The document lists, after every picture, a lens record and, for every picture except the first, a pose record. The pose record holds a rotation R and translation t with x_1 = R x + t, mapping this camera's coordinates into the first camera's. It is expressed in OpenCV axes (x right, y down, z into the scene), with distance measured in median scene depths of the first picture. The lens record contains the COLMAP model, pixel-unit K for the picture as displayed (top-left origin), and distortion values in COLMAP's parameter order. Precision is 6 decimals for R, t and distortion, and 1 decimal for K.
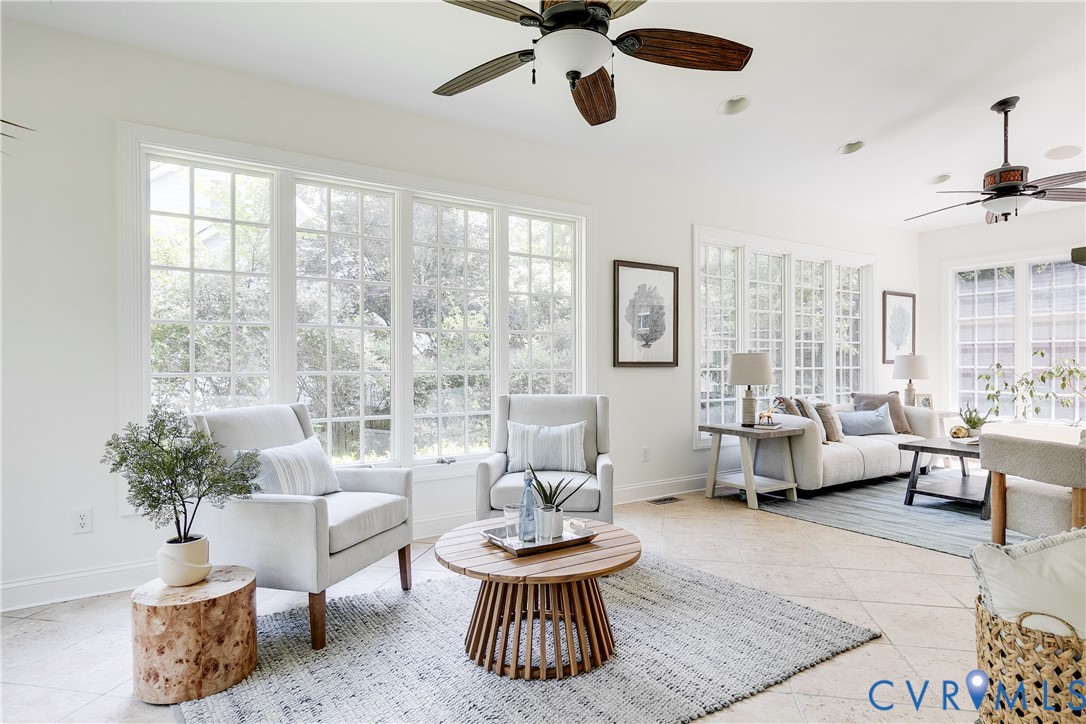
lens RADIAL K [[633.9, 0, 543.8], [0, 633.9, 362.1], [0, 0, 1]] dist [0.010734, -0.001163]
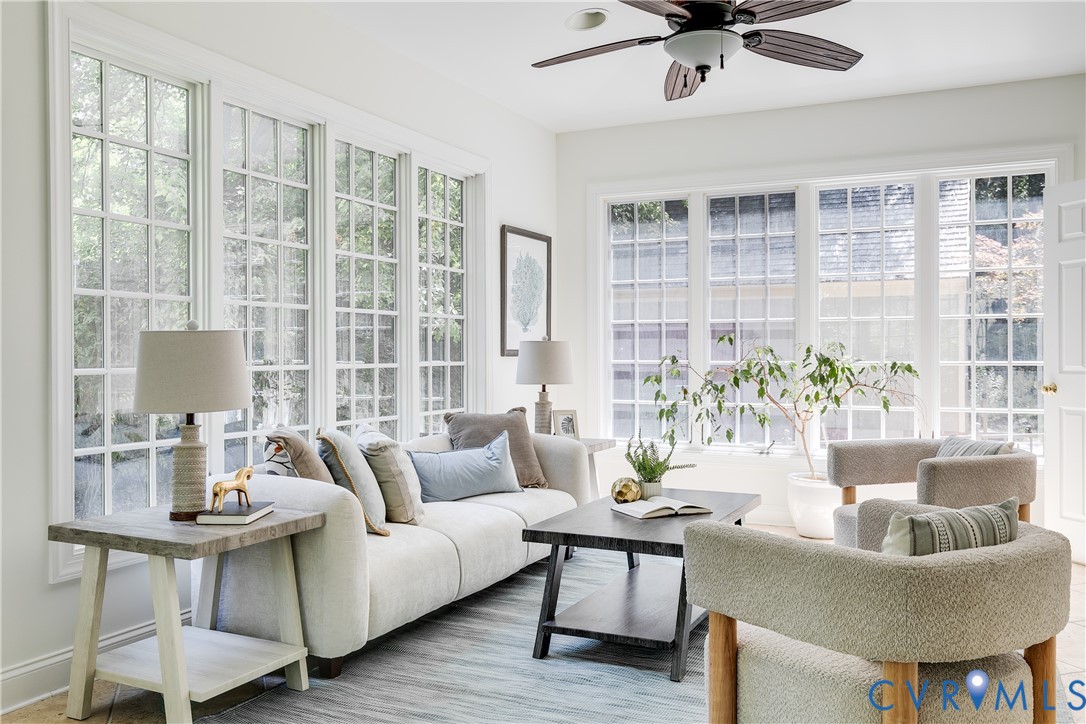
lens RADIAL K [[910.1, 0, 543.0], [0, 910.1, 360.5], [0, 0, 1]] dist [0.001423, 0.000593]
pose [[0.866515, -0.003838, 0.499136, 0.202494], [-0.000258, 0.999967, 0.008136, -0.000219], [-0.499151, -0.007179, 0.866485, 0.353116]]
